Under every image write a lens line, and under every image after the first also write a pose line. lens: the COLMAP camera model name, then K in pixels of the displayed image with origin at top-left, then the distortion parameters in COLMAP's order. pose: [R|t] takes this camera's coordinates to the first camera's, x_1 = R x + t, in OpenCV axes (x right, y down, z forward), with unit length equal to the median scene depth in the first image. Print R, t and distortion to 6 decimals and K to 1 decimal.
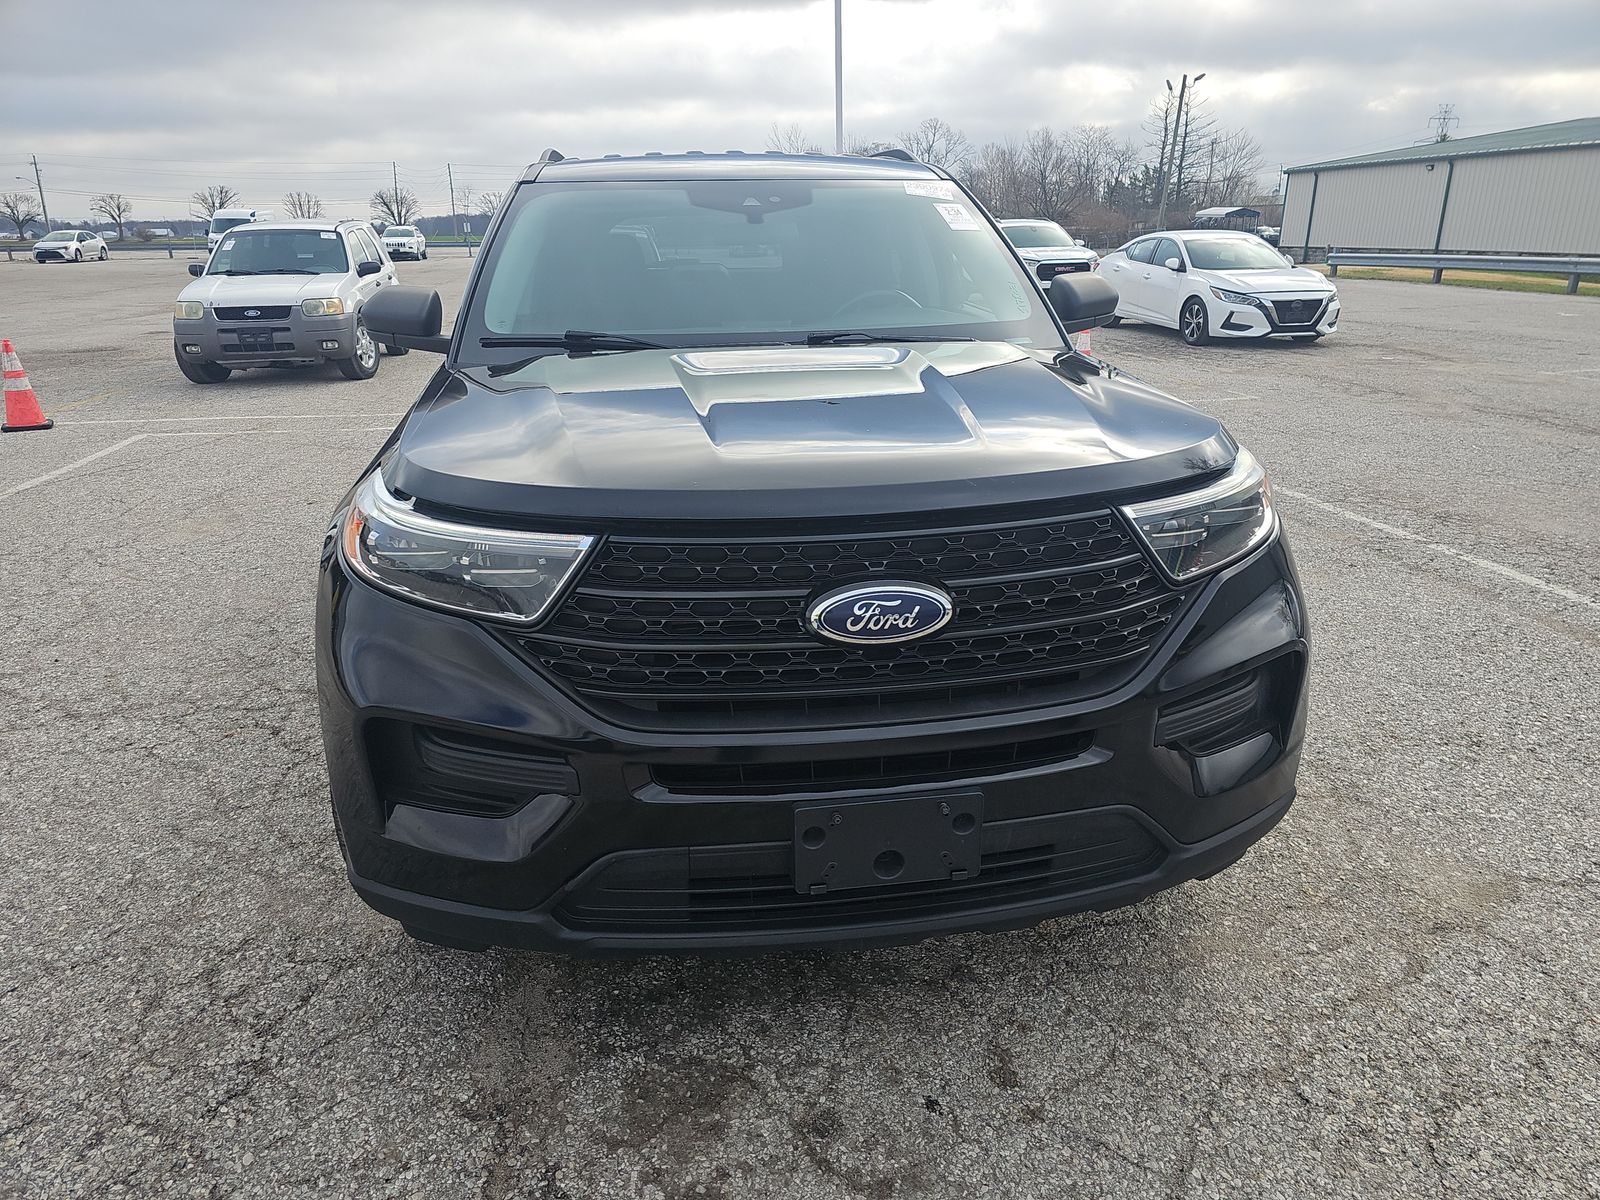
lens RADIAL K [[1099.8, 0, 800.0], [0, 1099.8, 600.0], [0, 0, 1]] dist [0.062091, -0.056308]
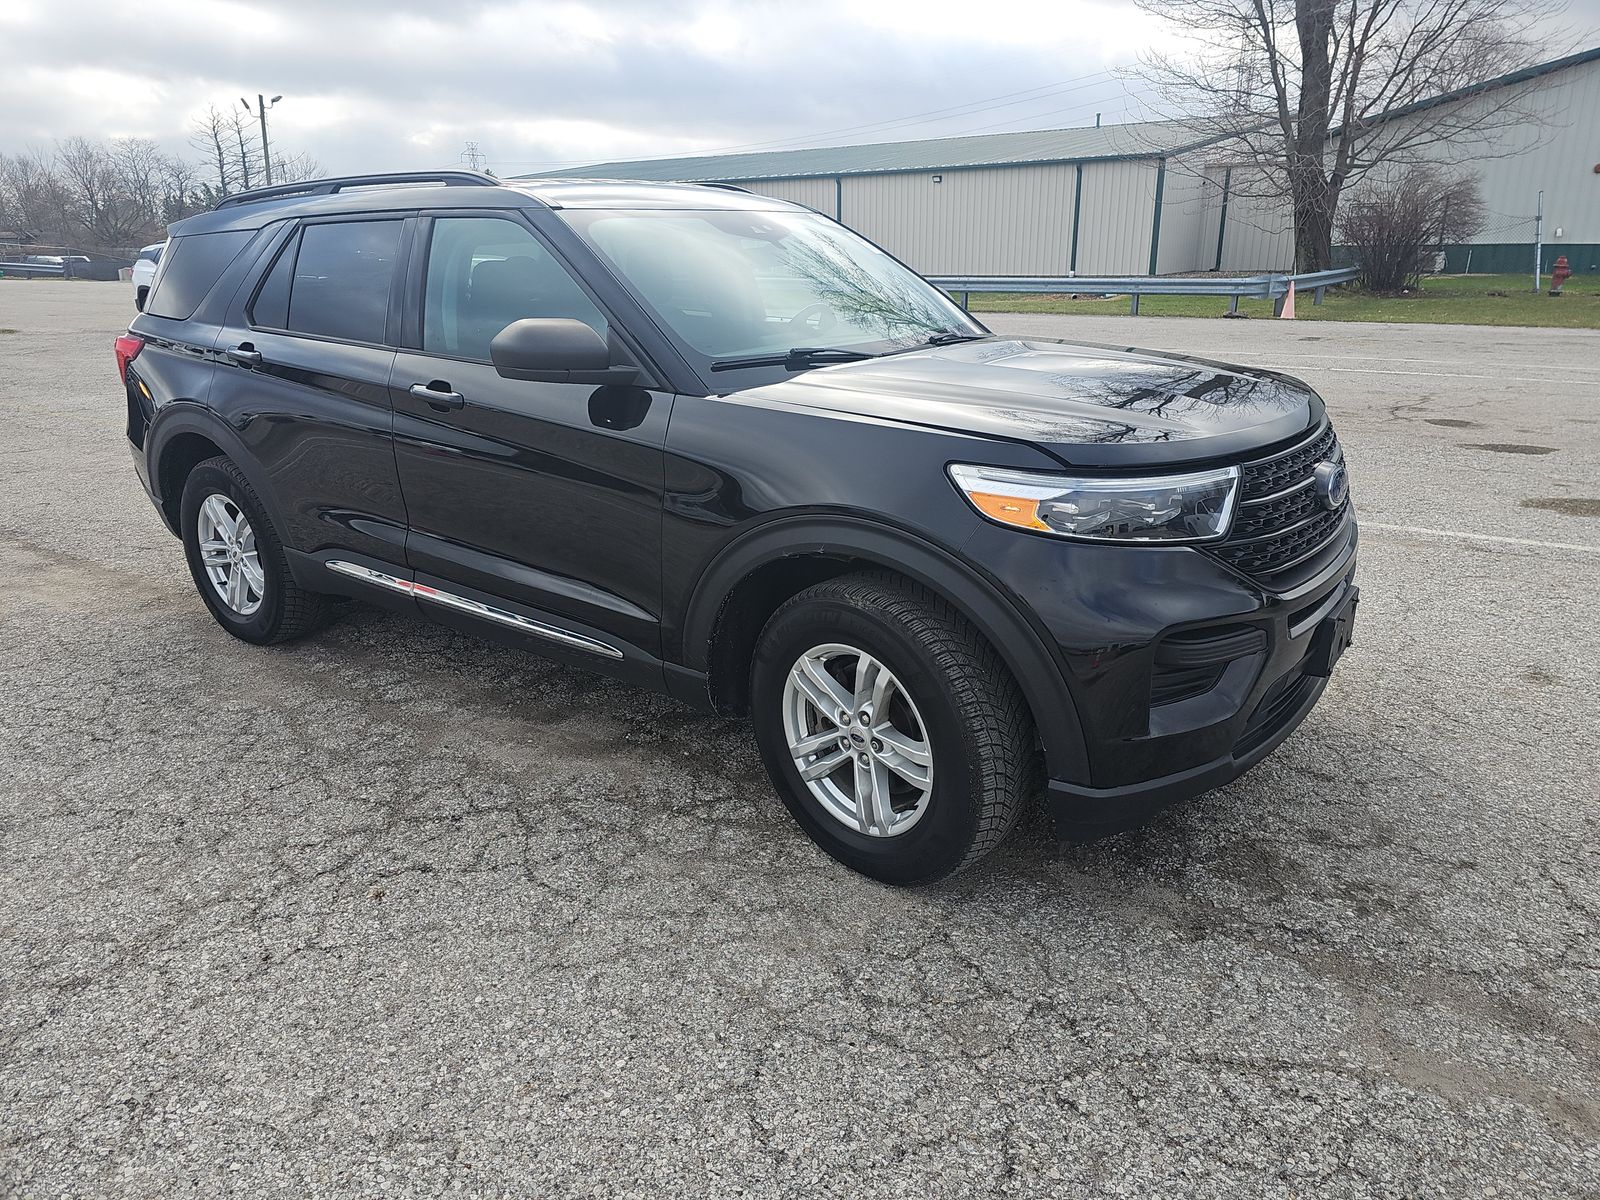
lens RADIAL K [[1117.8, 0, 800.0], [0, 1117.8, 600.0], [0, 0, 1]] dist [0.002653, 0.002242]
pose [[0.680746, -0.222820, 0.697808, -1.234689], [0.236728, 0.968417, 0.078289, -0.104347], [-0.693214, 0.111896, 0.711993, 0.316879]]
